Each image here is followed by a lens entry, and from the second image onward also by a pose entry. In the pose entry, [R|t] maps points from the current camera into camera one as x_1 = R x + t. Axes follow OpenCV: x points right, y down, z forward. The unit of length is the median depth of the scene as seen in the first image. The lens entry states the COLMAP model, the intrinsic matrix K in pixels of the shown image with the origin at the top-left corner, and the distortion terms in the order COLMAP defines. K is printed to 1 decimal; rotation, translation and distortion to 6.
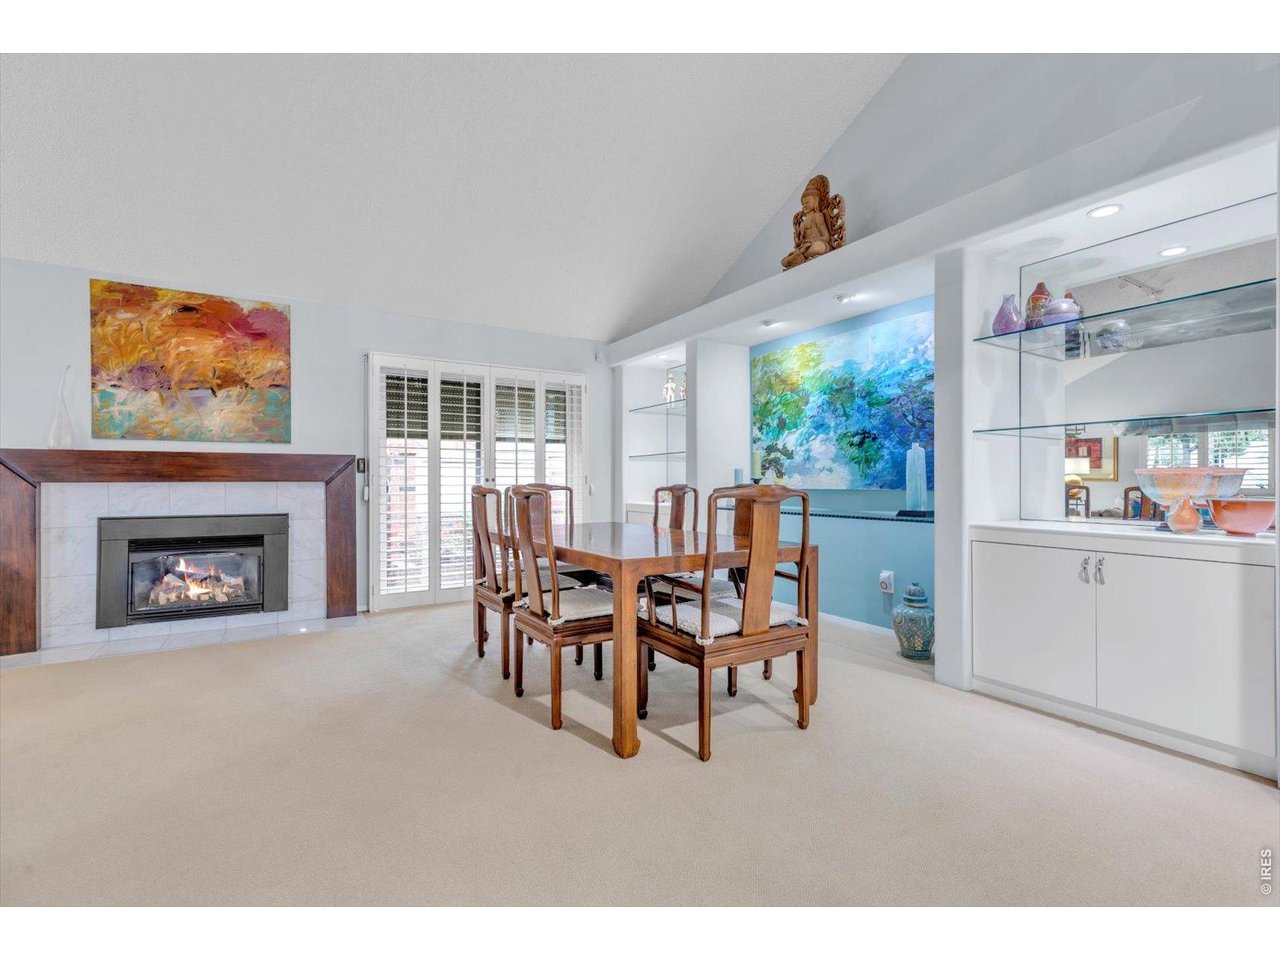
lens RADIAL K [[606.0, 0, 641.0], [0, 606.0, 484.6], [0, 0, 1]] dist [0.002137, 0.001004]
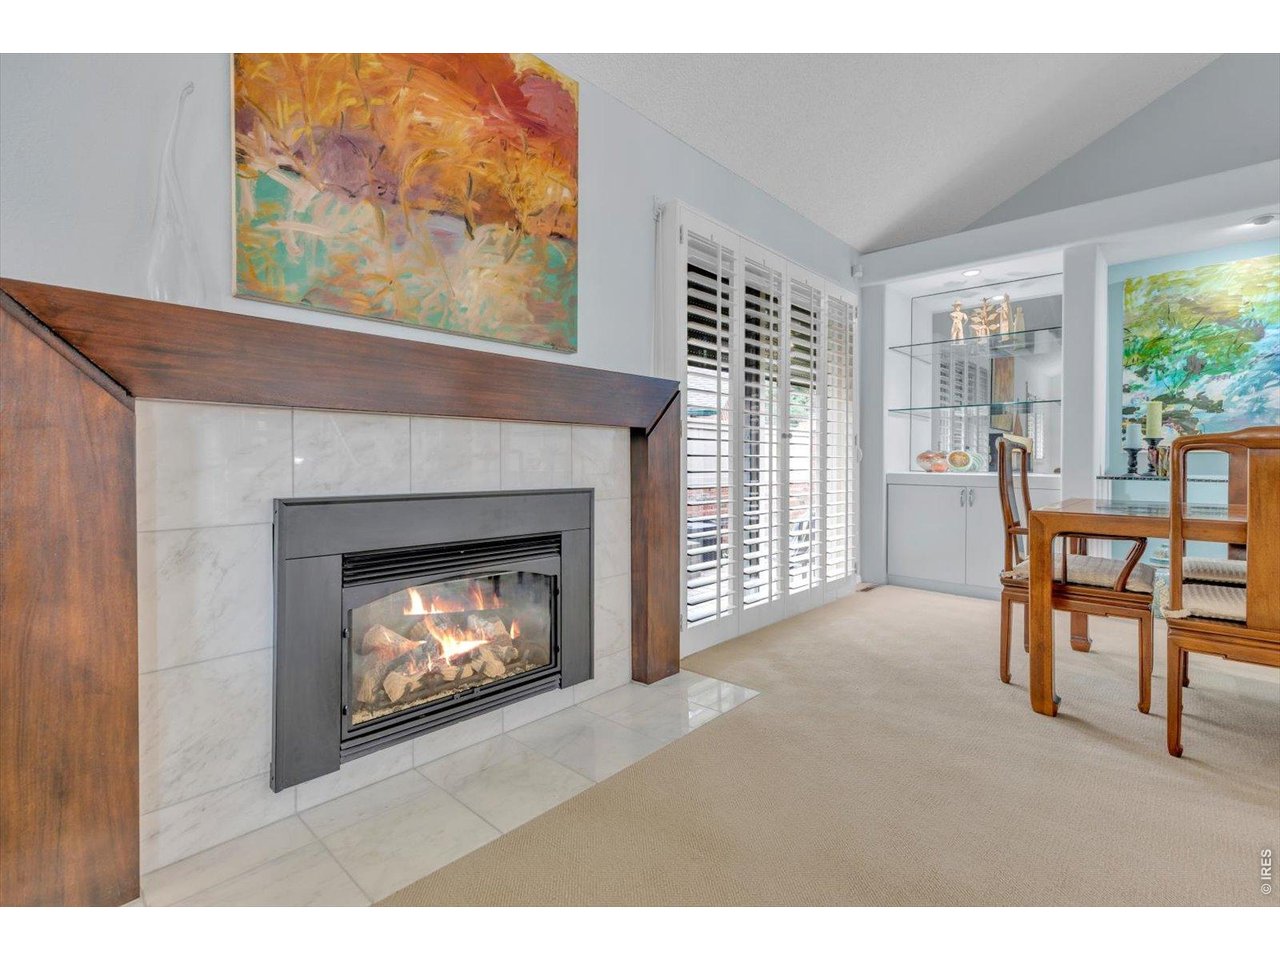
lens RADIAL K [[606.0, 0, 640.7], [0, 606.0, 470.4], [0, 0, 1]] dist [0.002137, 0.001004]
pose [[0.959559, 0.001780, 0.281503, -0.708303], [-0.005090, 0.999926, 0.011029, 0.027544], [-0.281463, -0.012016, 0.959497, 0.515934]]
